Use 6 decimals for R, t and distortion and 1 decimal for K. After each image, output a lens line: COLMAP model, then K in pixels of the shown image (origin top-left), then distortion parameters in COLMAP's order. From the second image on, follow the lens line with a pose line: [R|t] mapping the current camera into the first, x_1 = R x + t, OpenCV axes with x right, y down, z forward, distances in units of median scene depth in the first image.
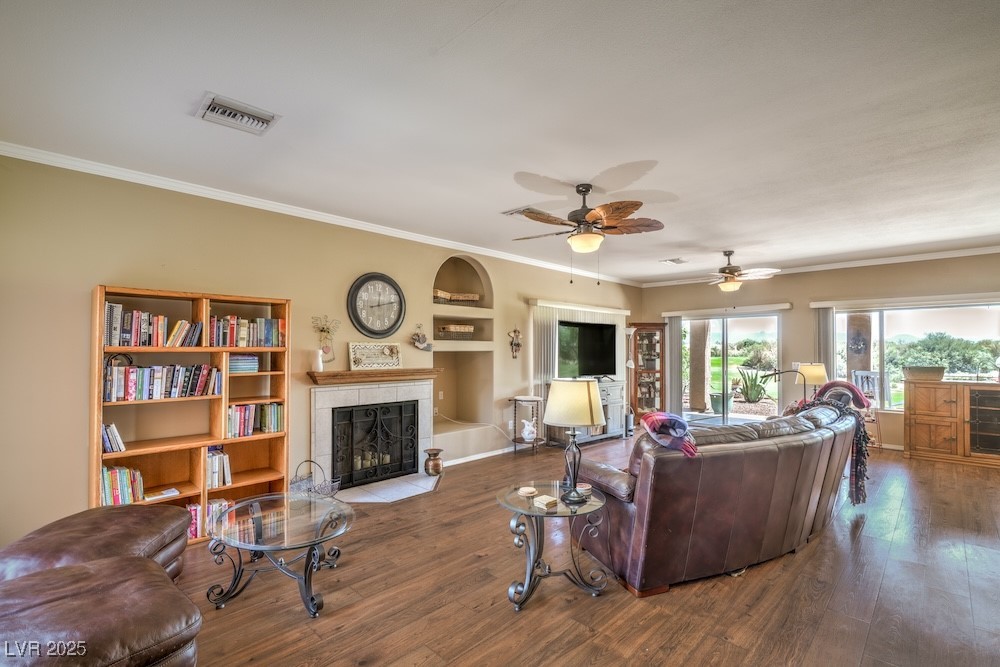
lens RADIAL K [[458.9, 0, 499.4], [0, 458.9, 343.3], [0, 0, 1]] dist [-0.008588, 0.003207]
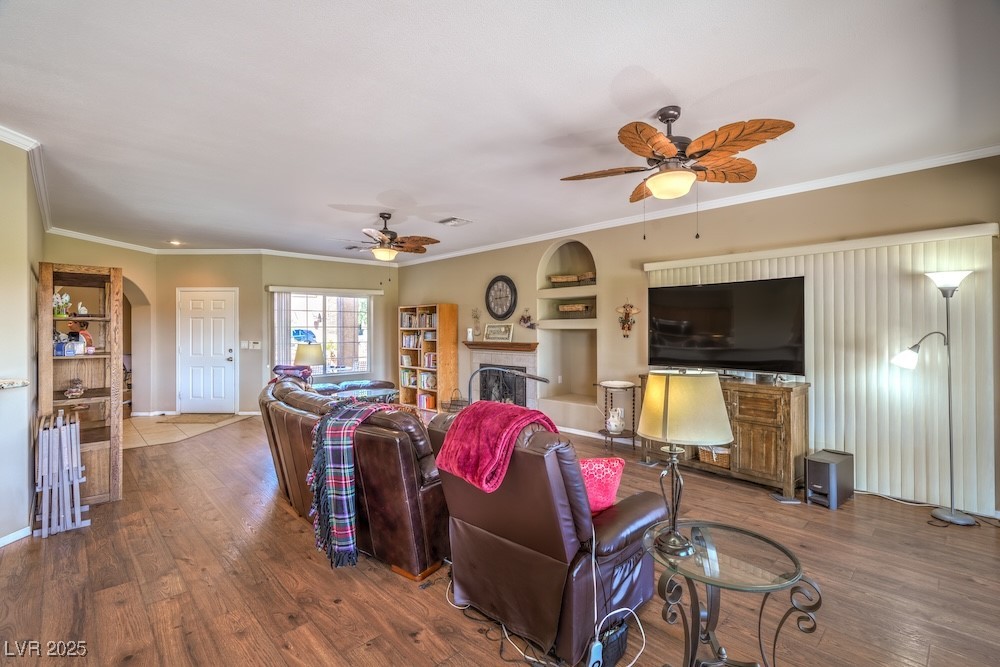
lens RADIAL K [[458.9, 0, 503.6], [0, 458.9, 324.3], [0, 0, 1]] dist [-0.008588, 0.003207]
pose [[-0.056965, -0.004870, -0.998364, 1.147265], [0.023643, 0.999701, -0.006225, 0.009952], [0.998096, -0.023958, -0.056832, 1.047415]]
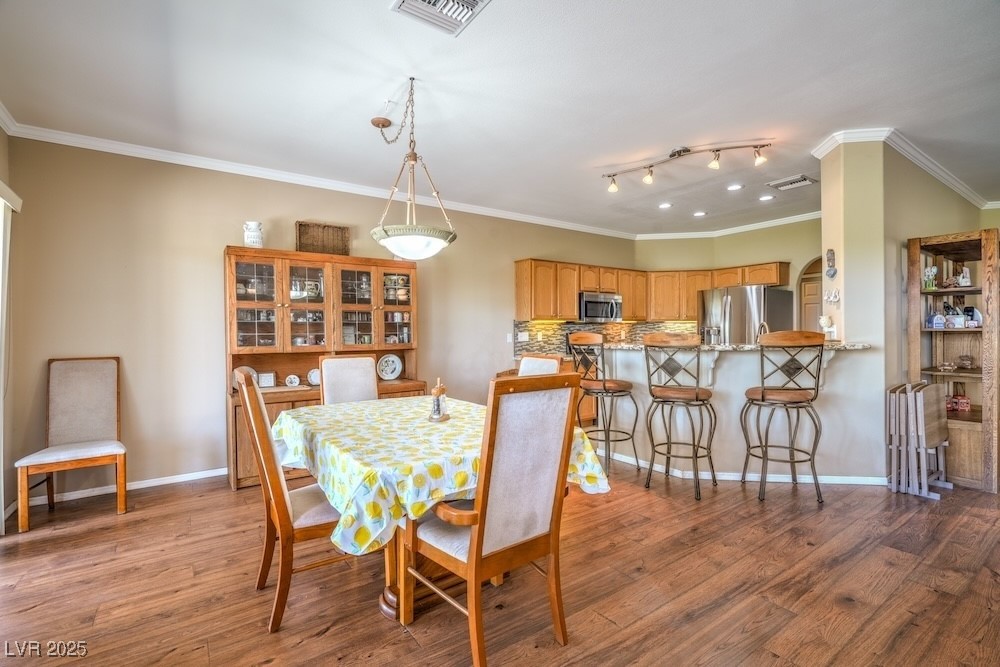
lens RADIAL K [[458.9, 0, 496.7], [0, 458.9, 335.1], [0, 0, 1]] dist [-0.008588, 0.003207]
pose [[-0.978512, 0.011408, 0.205875, 0.992150], [0.009528, 0.999903, -0.010123, 0.051705], [-0.205971, -0.007944, -0.978526, 1.165136]]
